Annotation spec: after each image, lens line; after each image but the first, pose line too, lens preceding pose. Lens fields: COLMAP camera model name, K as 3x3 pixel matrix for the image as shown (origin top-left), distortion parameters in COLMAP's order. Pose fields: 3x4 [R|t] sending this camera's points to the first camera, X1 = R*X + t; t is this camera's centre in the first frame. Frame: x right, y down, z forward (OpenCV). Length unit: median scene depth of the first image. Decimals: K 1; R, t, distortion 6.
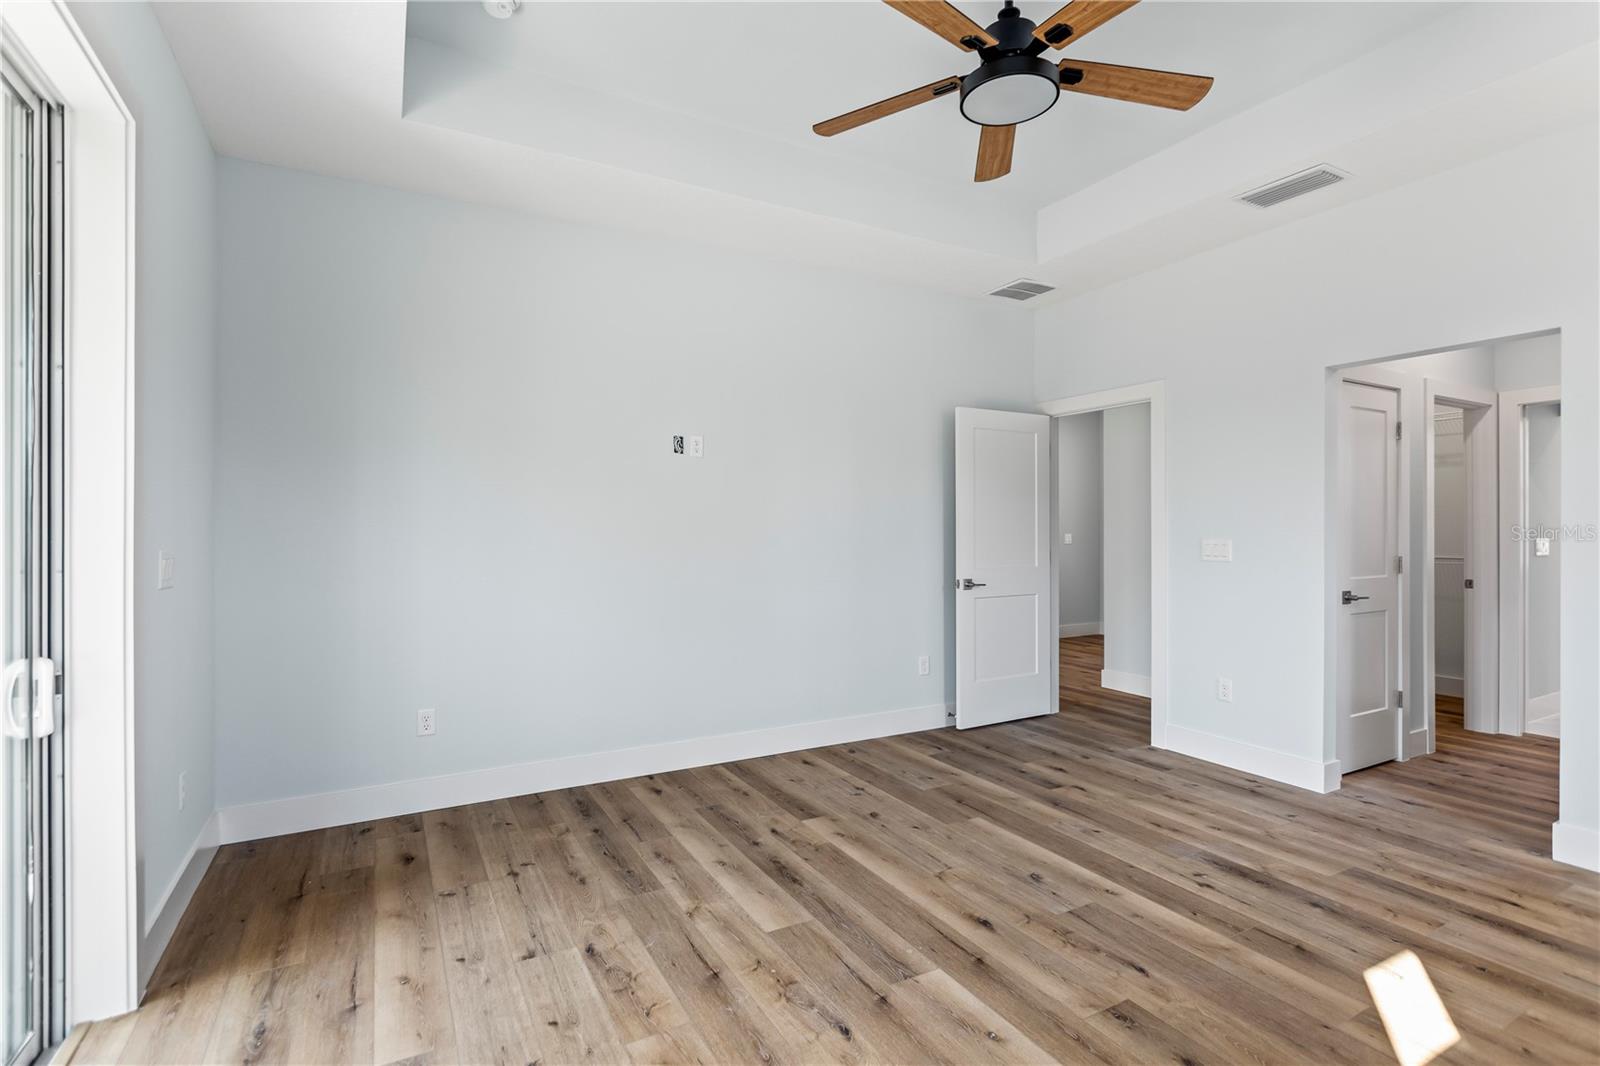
lens RADIAL K [[766.1, 0, 803.7], [0, 766.1, 530.8], [0, 0, 1]] dist [0.010396, -0.004822]
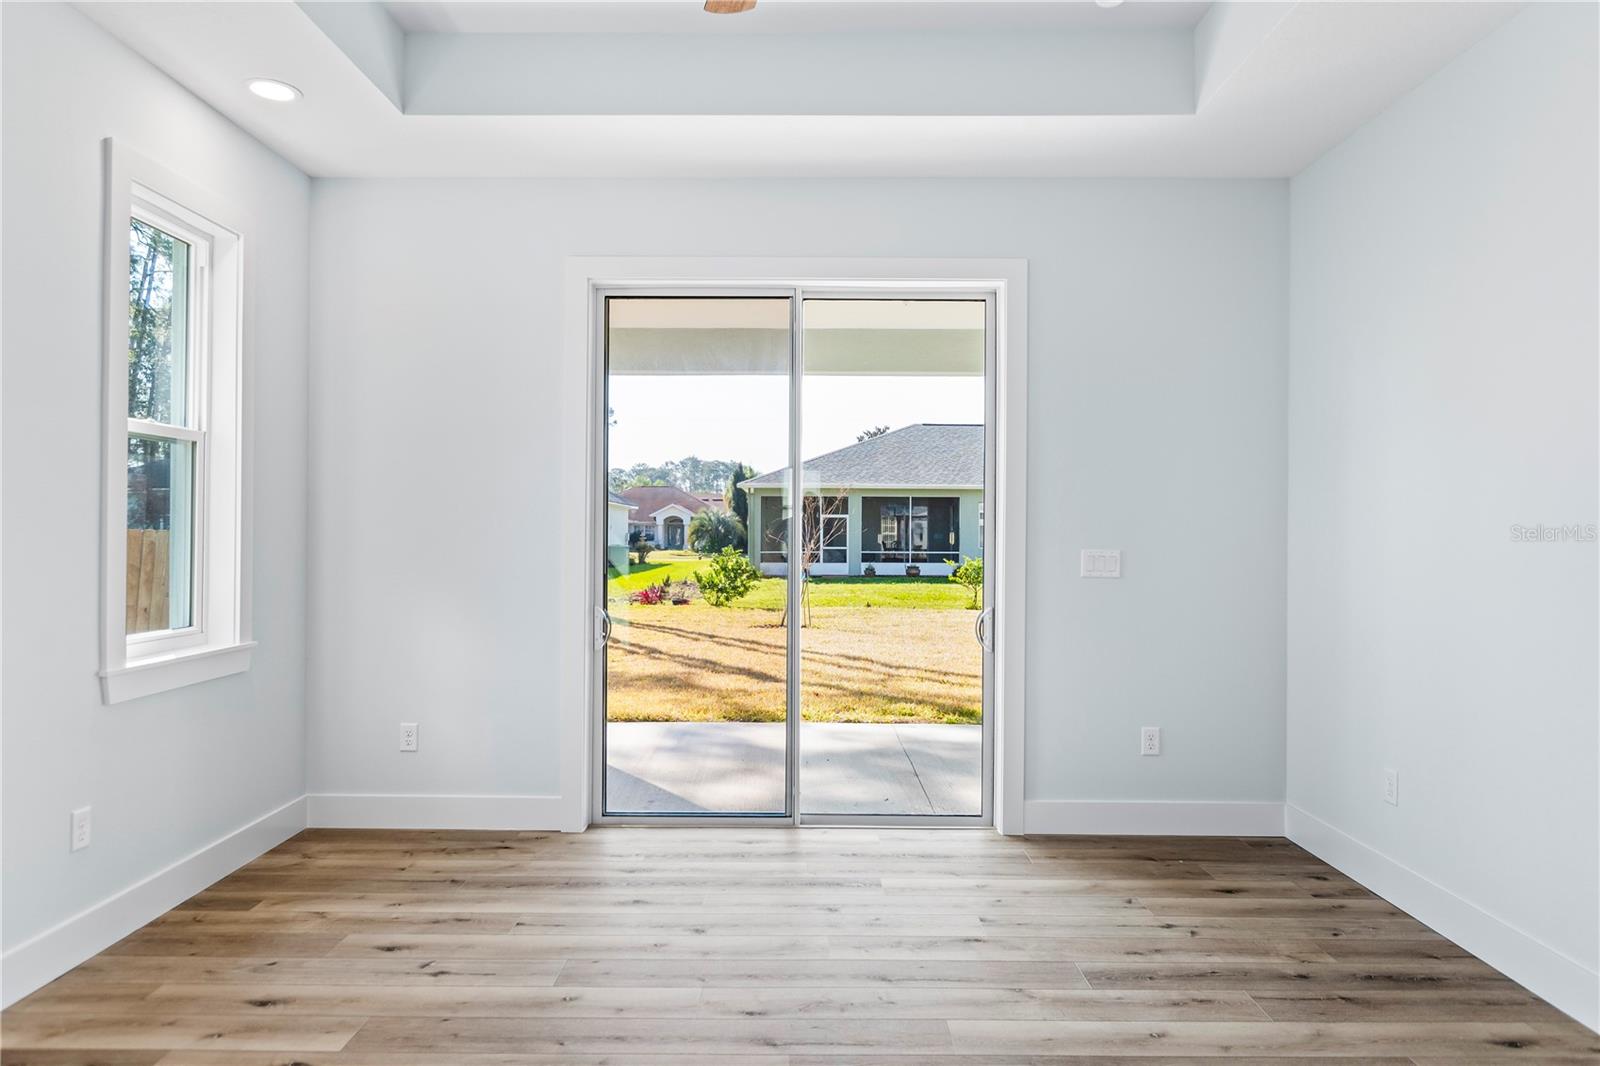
lens RADIAL K [[1012.0, 0, 800.7], [0, 1012.0, 524.4], [0, 0, 1]] dist [0.013304, -0.012437]
pose [[-0.491718, -0.008838, -0.870710, 0.759618], [-0.009602, 0.999943, -0.004727, -0.006324], [0.870702, 0.006036, -0.491774, 1.070761]]
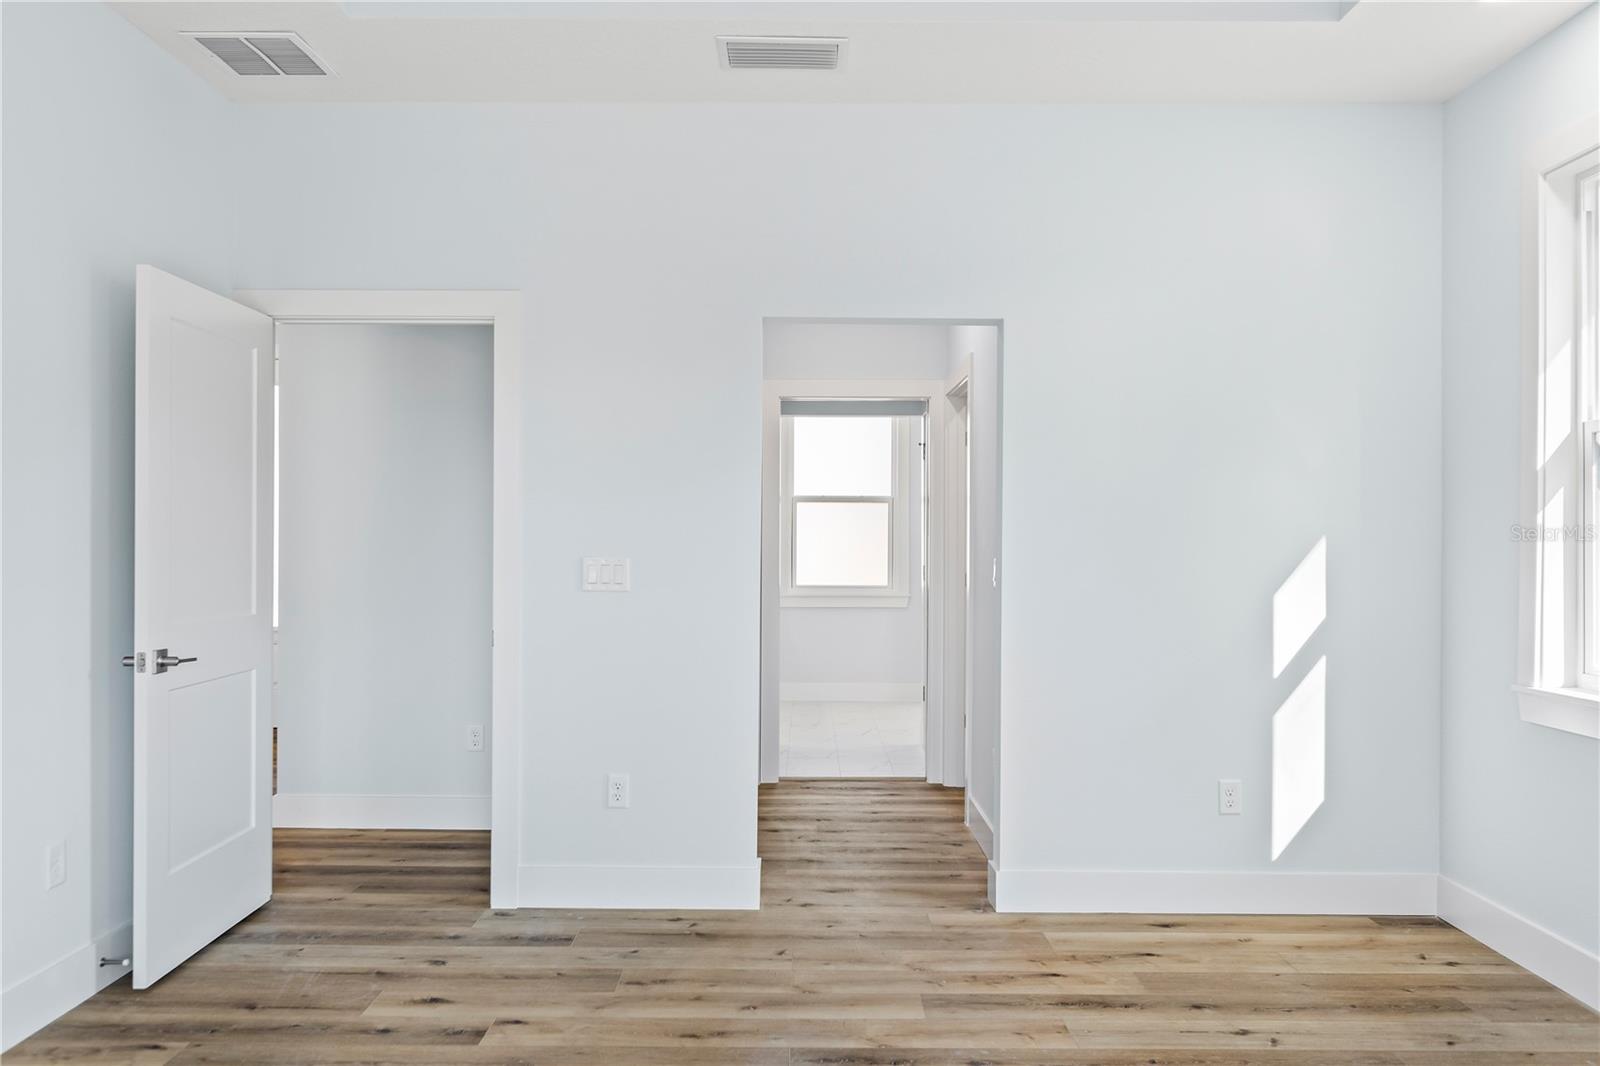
lens RADIAL K [[1179.7, 0, 800.9], [0, 1179.7, 539.9], [0, 0, 1]] dist [0.004173, -0.008160]
pose [[0.484150, 0.004074, 0.874976, -0.316806], [-0.003552, 0.999990, -0.002690, -0.001668], [-0.874978, -0.001805, 0.484159, 0.499199]]
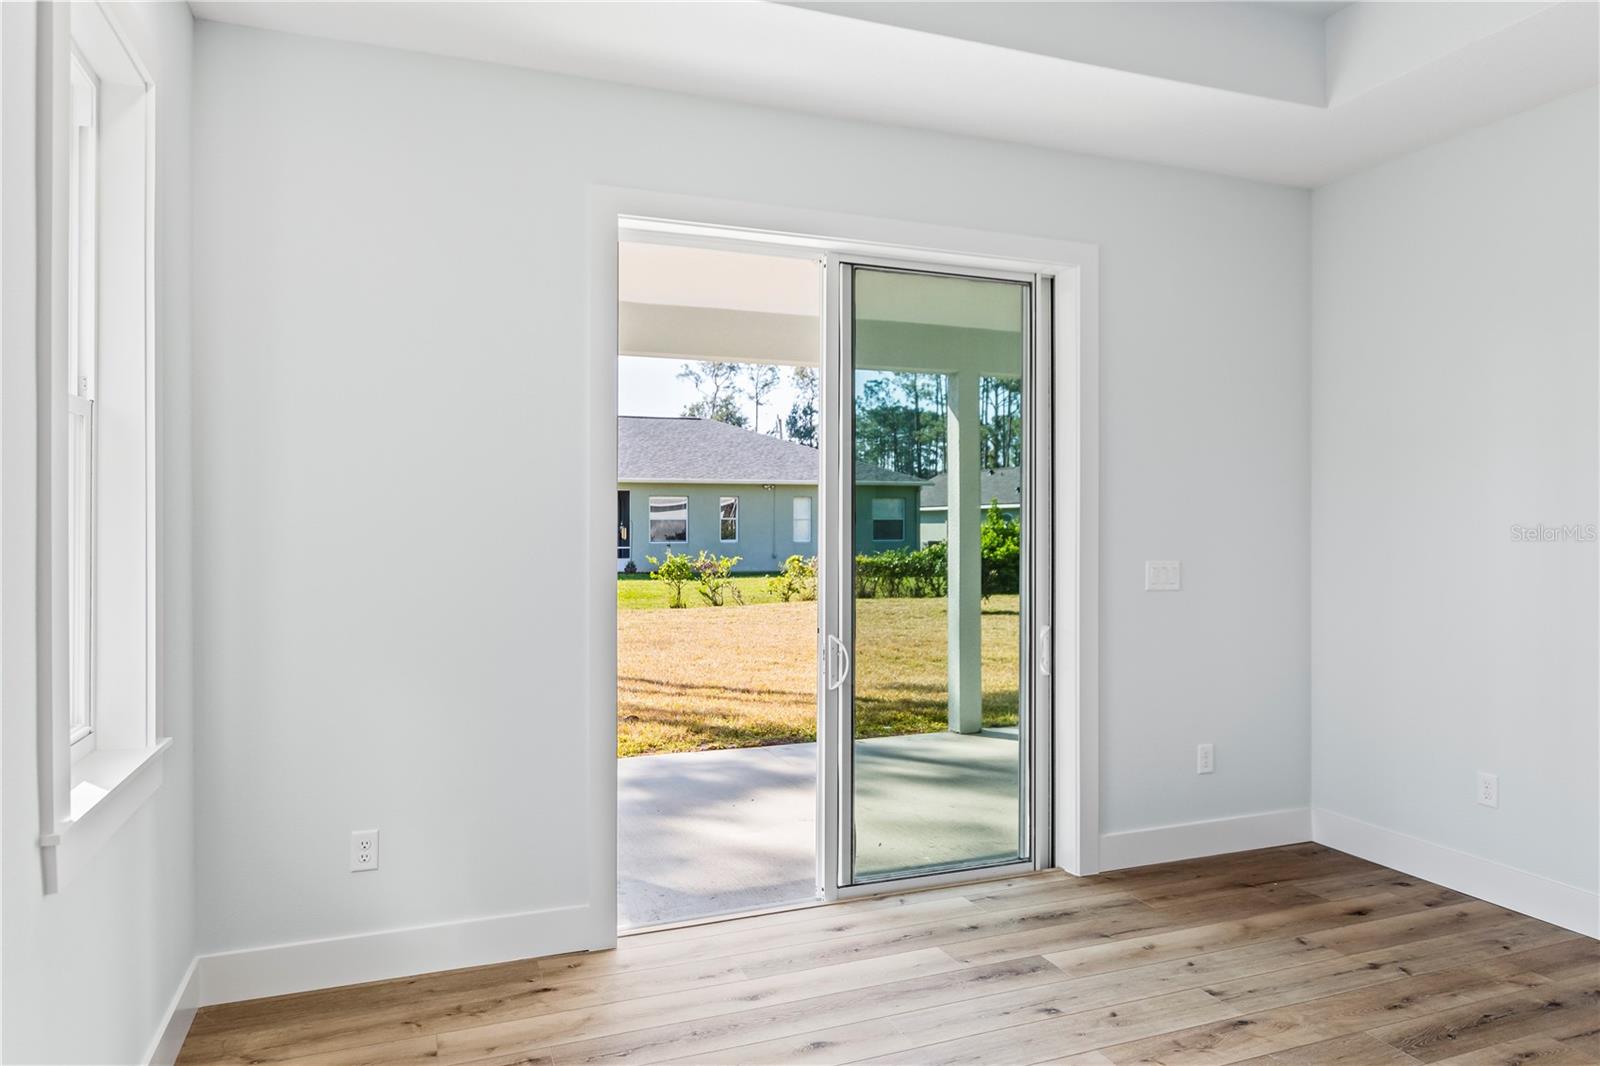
lens RADIAL K [[1012.0, 0, 797.2], [0, 1012.0, 525.3], [0, 0, 1]] dist [0.013304, -0.012437]
pose [[-0.137804, 0.001494, -0.990458, 0.712055], [-0.003373, 0.999992, 0.001977, -0.028690], [0.990454, 0.003614, -0.137798, 0.471029]]
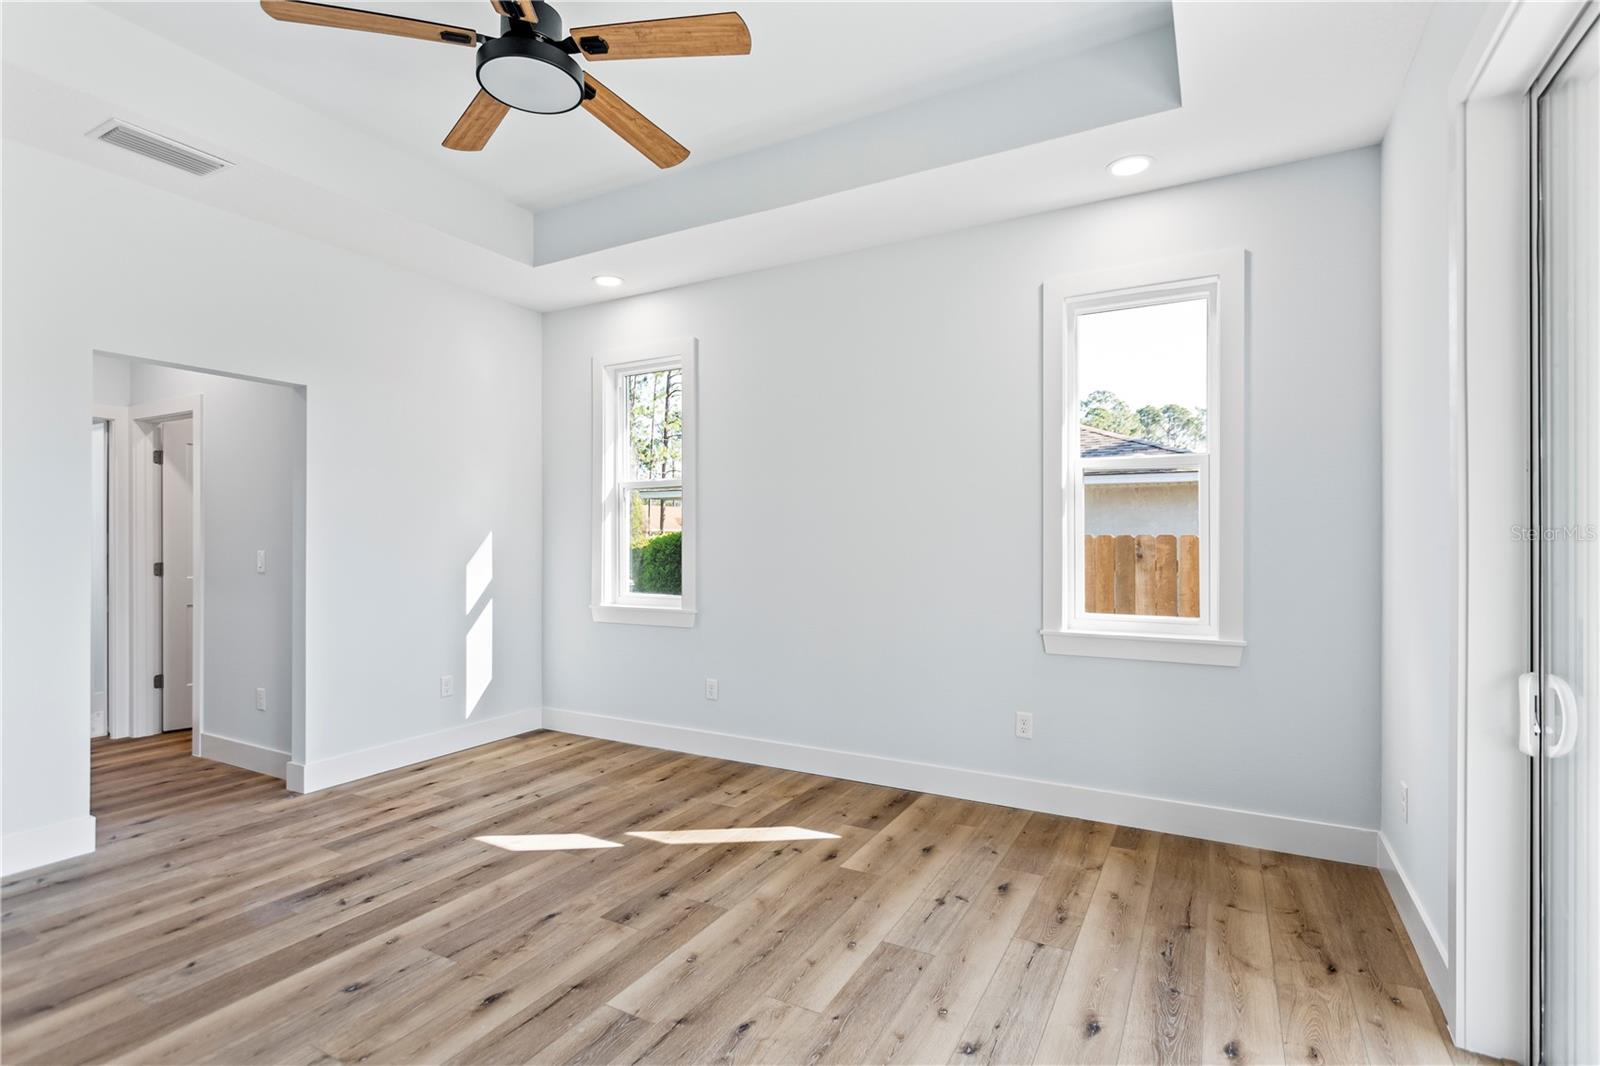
lens RADIAL K [[766.1, 0, 797.1], [0, 766.1, 533.6], [0, 0, 1]] dist [0.010396, -0.004822]
pose [[-0.528489, 0.006378, 0.848916, -0.530073], [0.003676, 0.999980, -0.005224, -0.001765], [-0.848932, 0.000360, -0.528502, 0.914686]]
